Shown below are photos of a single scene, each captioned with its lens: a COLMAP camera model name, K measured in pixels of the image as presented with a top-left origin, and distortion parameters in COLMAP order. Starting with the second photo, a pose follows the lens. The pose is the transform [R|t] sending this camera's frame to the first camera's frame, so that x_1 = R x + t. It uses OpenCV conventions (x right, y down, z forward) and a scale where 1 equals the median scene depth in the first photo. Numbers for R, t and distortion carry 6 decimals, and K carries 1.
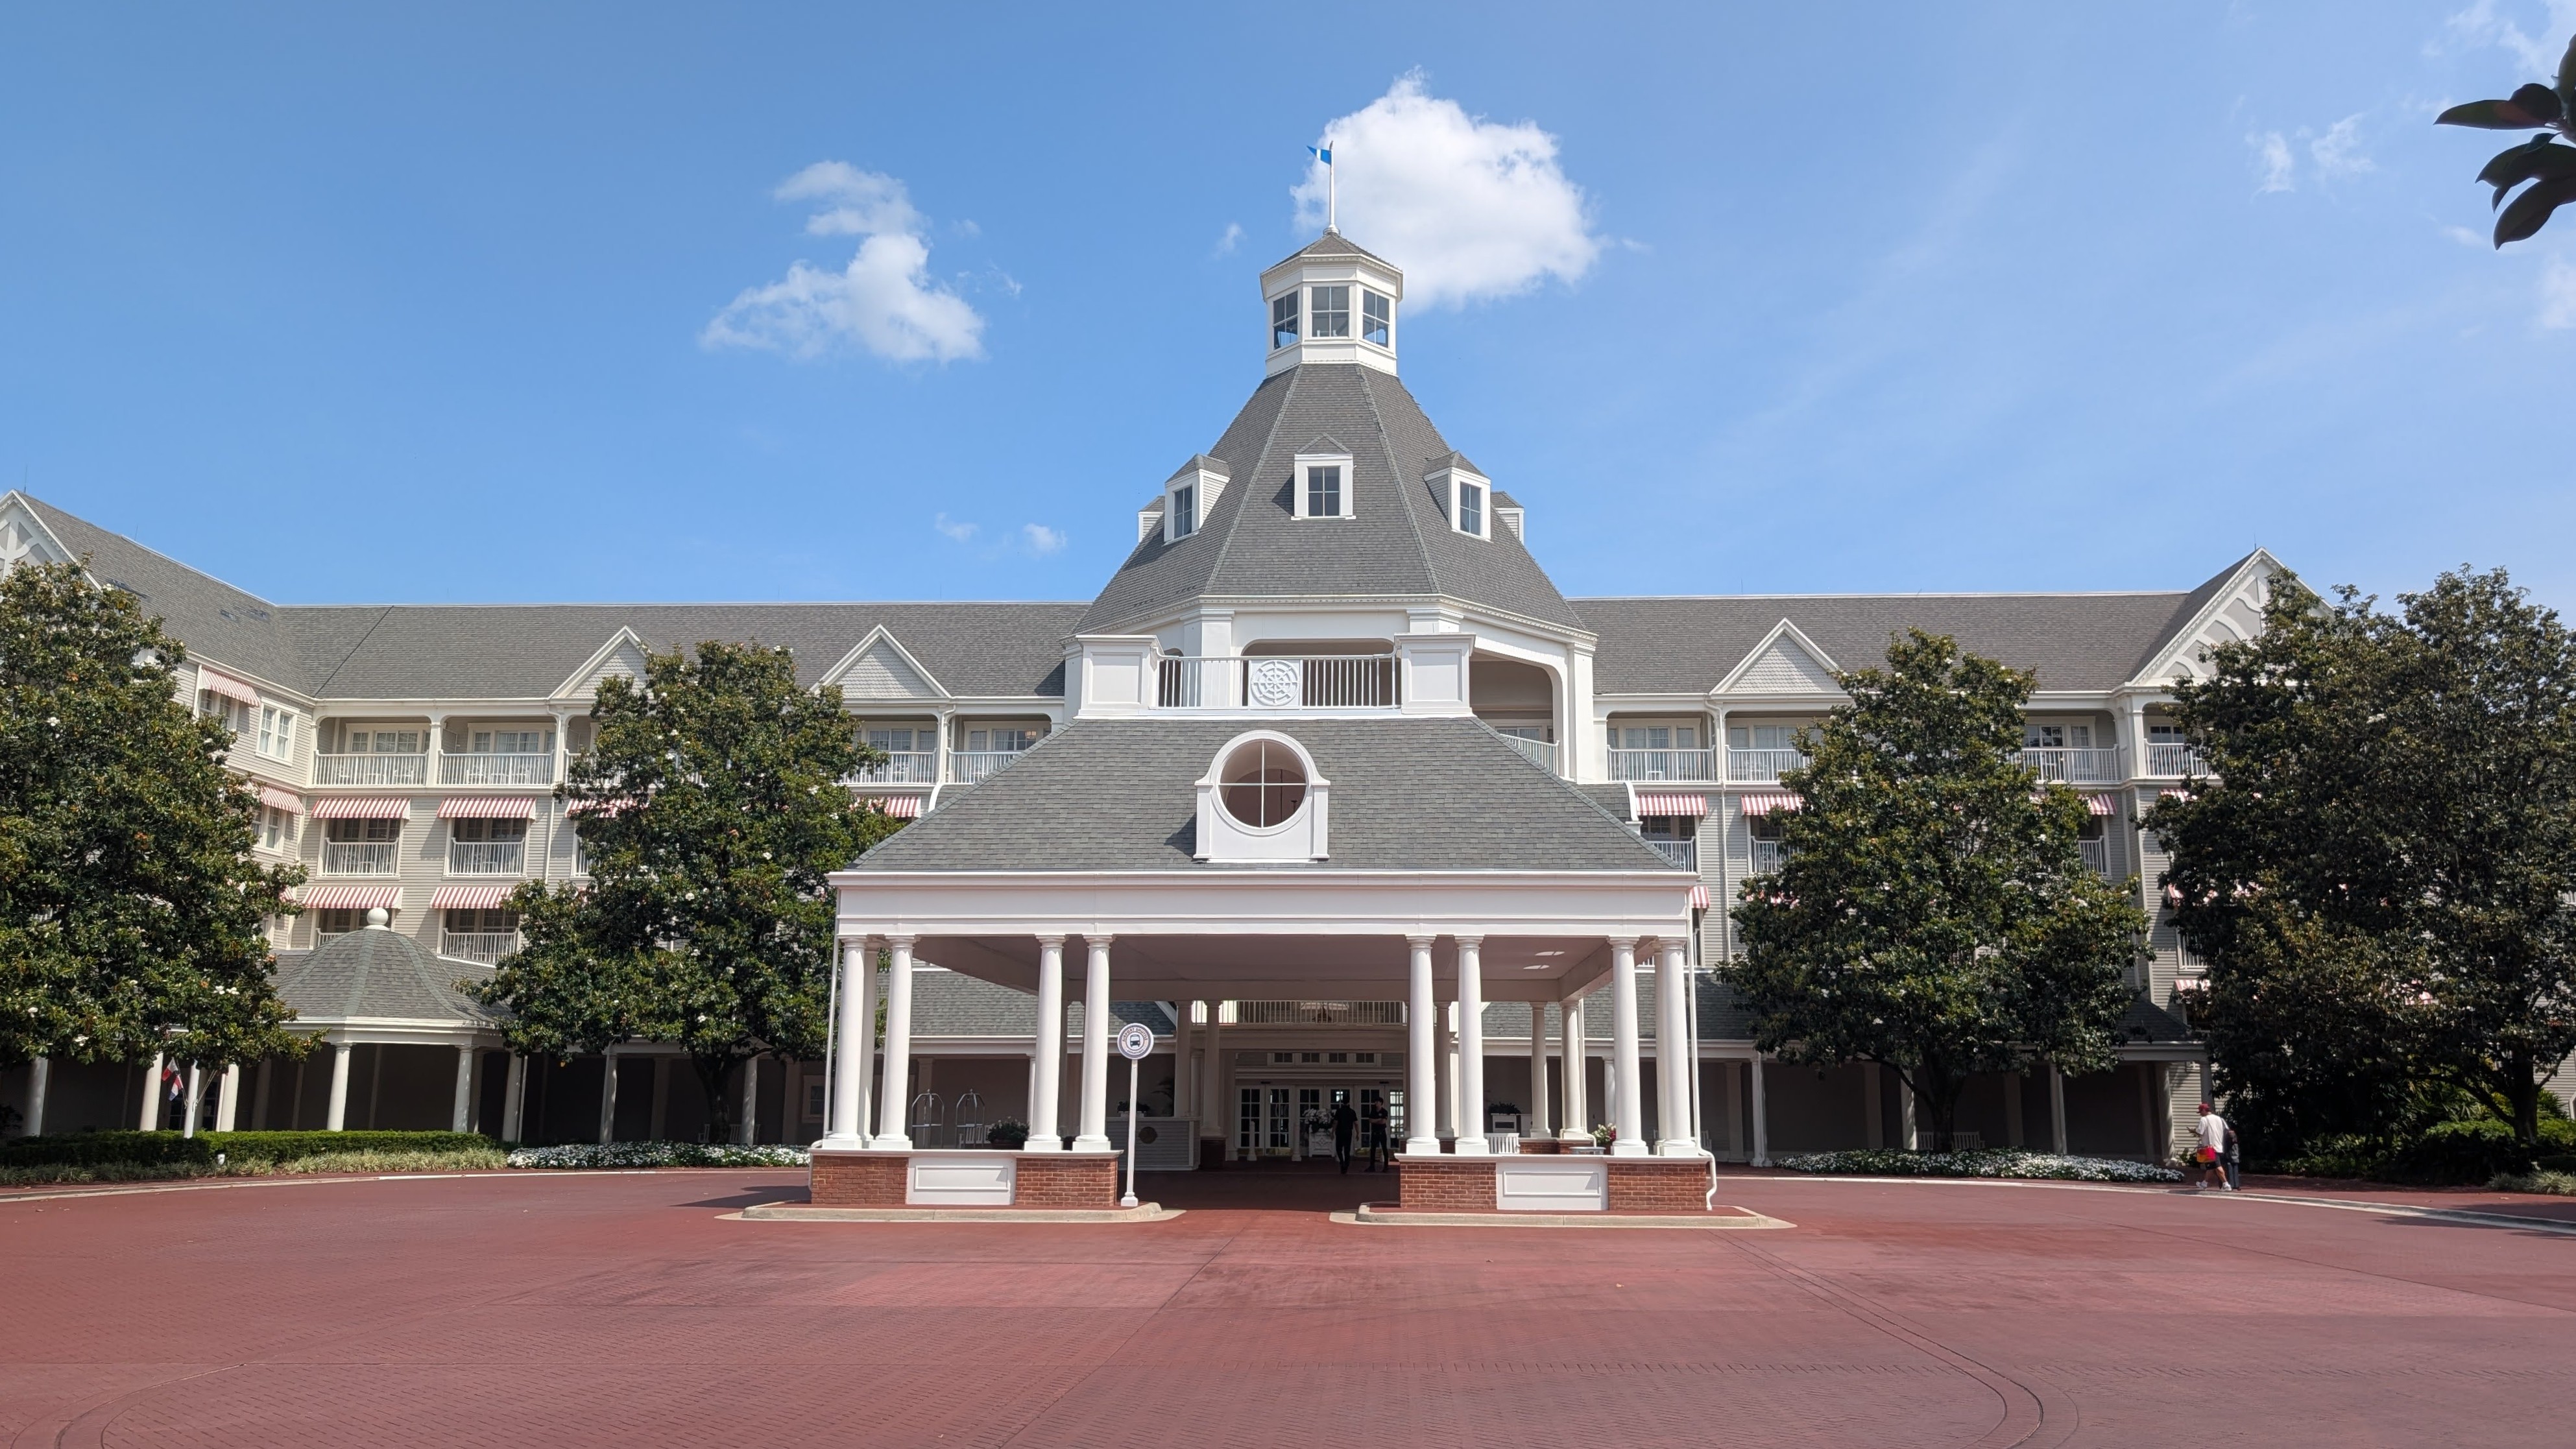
lens RADIAL K [[1899.8, 0, 1288.0], [0, 1899.8, 724.5], [0, 0, 1]] dist [0.048437, -0.009448]
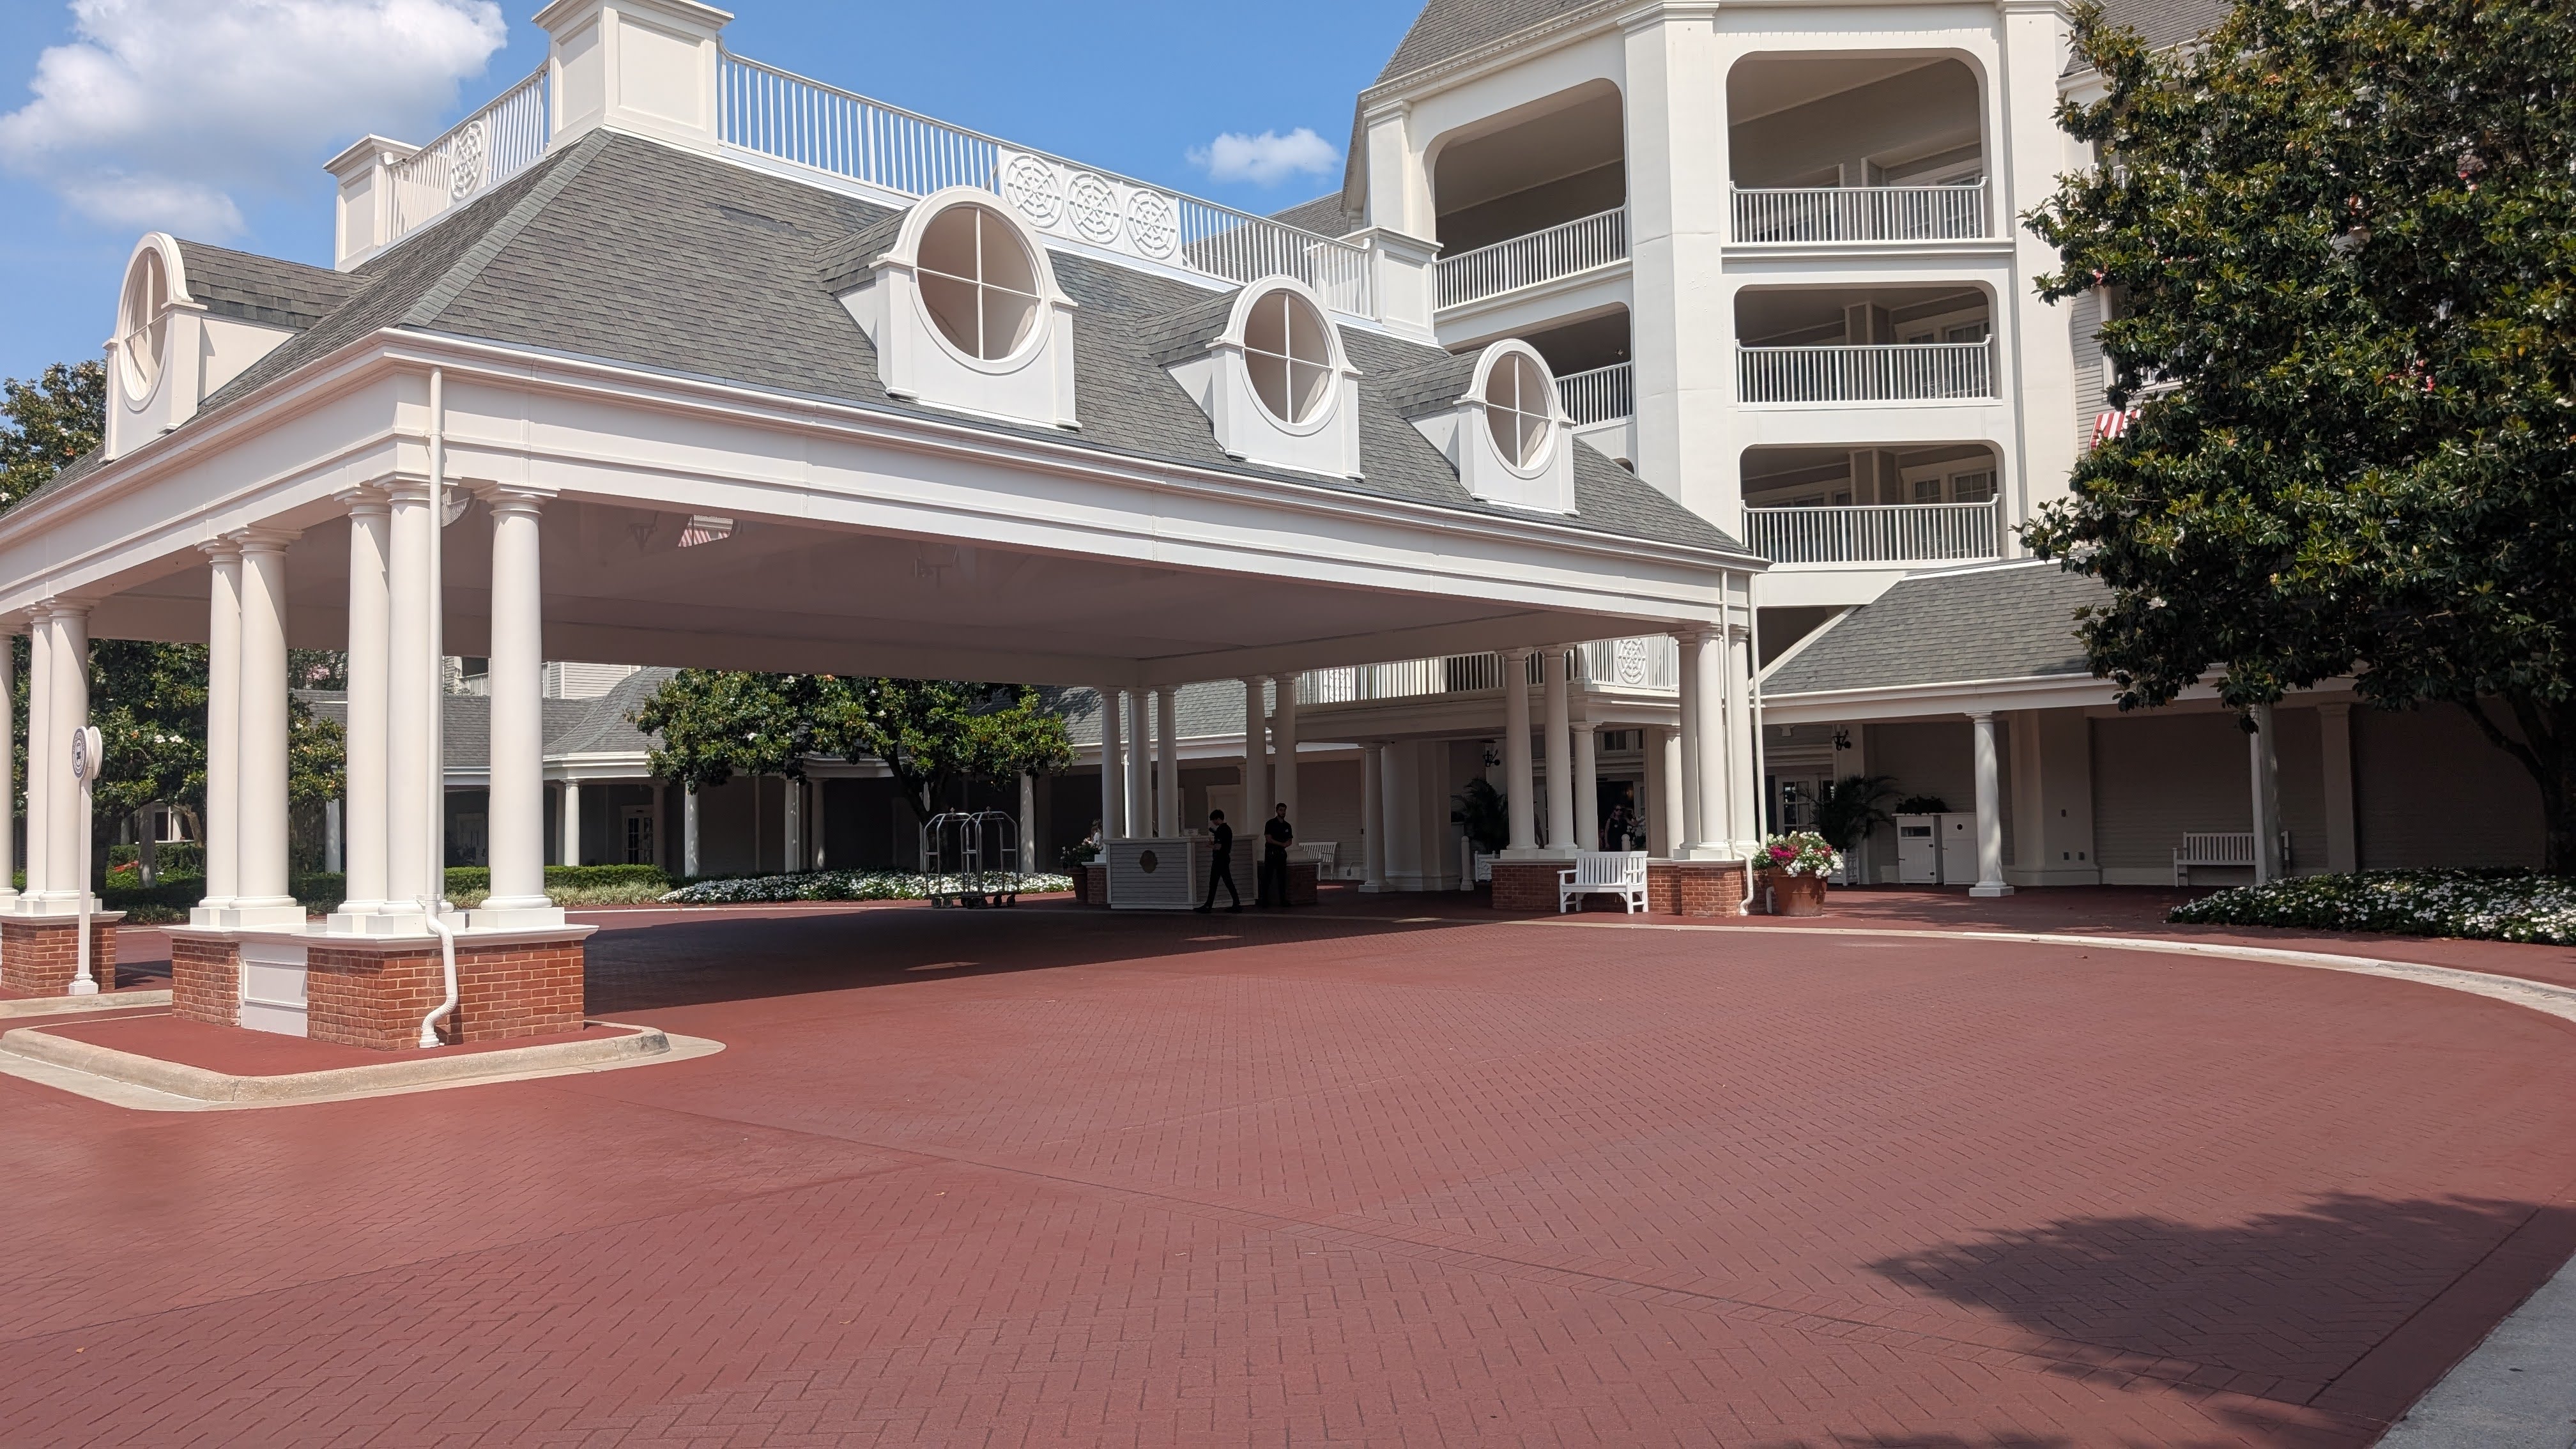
lens RADIAL K [[1899.9, 0, 1288.0], [0, 1899.9, 724.5], [0, 0, 1]] dist [0.048437, -0.009448]
pose [[0.752132, -0.059448, -0.656326, 0.444816], [0.158535, 0.982998, 0.092639, 0.104584], [0.639659, -0.173727, 0.748769, 0.498694]]
